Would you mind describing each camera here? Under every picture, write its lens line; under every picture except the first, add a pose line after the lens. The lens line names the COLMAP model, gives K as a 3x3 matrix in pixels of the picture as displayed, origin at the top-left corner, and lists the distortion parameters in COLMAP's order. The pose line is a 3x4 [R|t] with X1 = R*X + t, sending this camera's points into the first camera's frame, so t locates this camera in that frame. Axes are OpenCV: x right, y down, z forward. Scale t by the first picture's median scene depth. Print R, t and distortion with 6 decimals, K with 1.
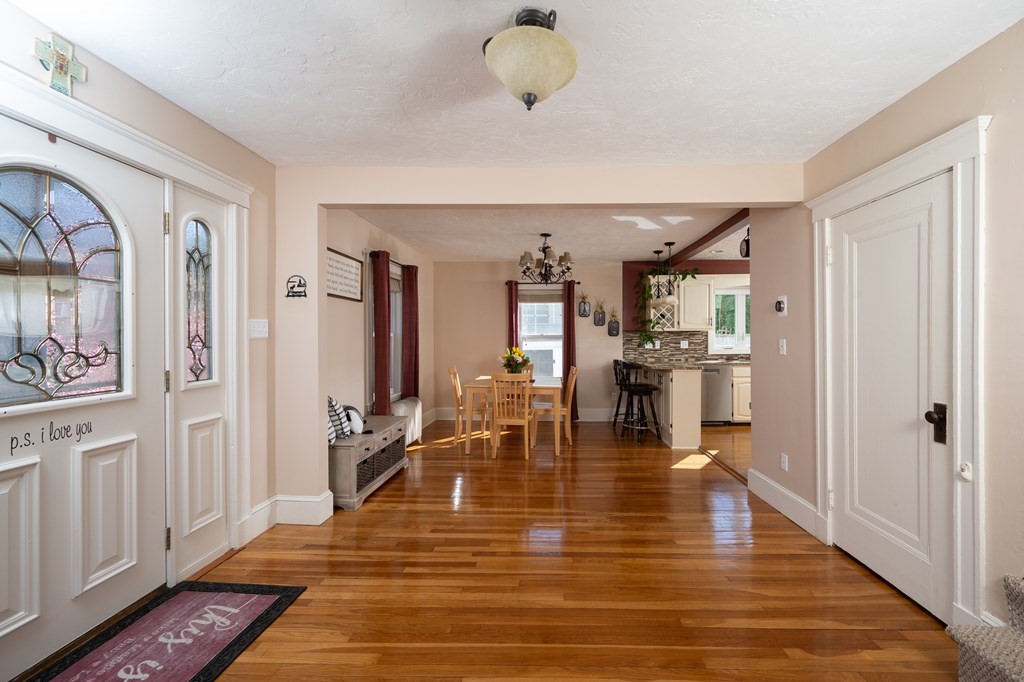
lens RADIAL K [[406.1, 0, 533.3], [0, 406.1, 340.7], [0, 0, 1]] dist [0.002684, 0.000196]
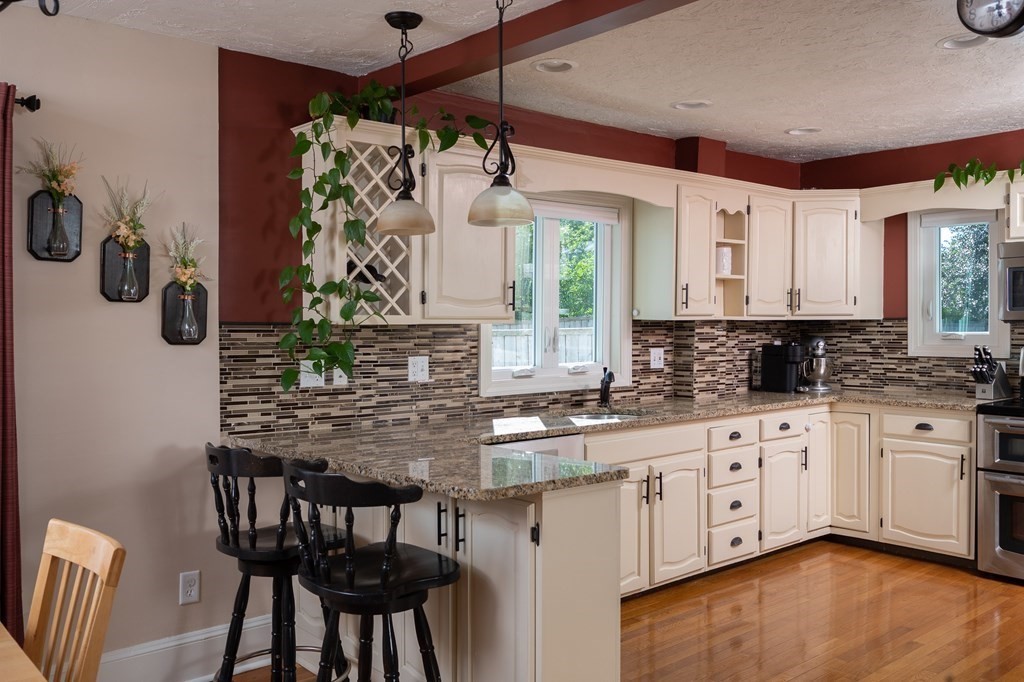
lens RADIAL K [[891.9, 0, 518.9], [0, 891.9, 335.6], [0, 0, 1]] dist [-0.000529, -0.007250]
pose [[0.735705, -0.006570, 0.677271, -0.020642], [0.003543, 0.999977, 0.005851, -0.018927], [-0.677293, -0.001905, 0.735711, 0.463279]]
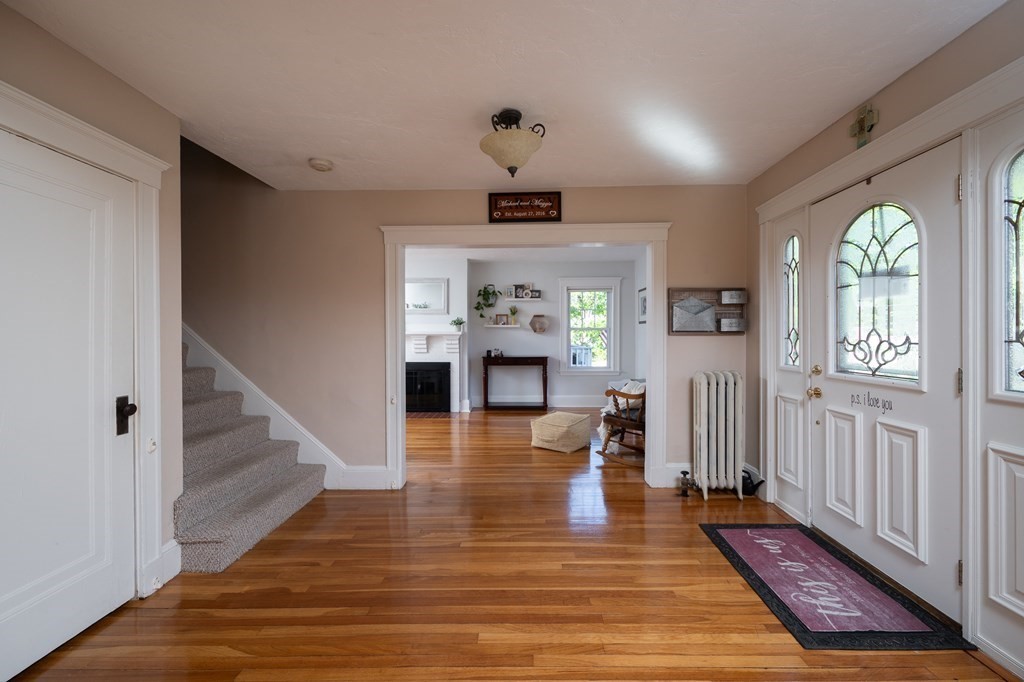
lens RADIAL K [[406.1, 0, 516.4], [0, 406.1, 340.4], [0, 0, 1]] dist [0.002684, 0.000196]
pose [[-0.999922, 0.005944, -0.010963, 0.000553], [0.005750, 0.999827, 0.017677, -0.000585], [0.011066, 0.017613, -0.999784, 0.573206]]
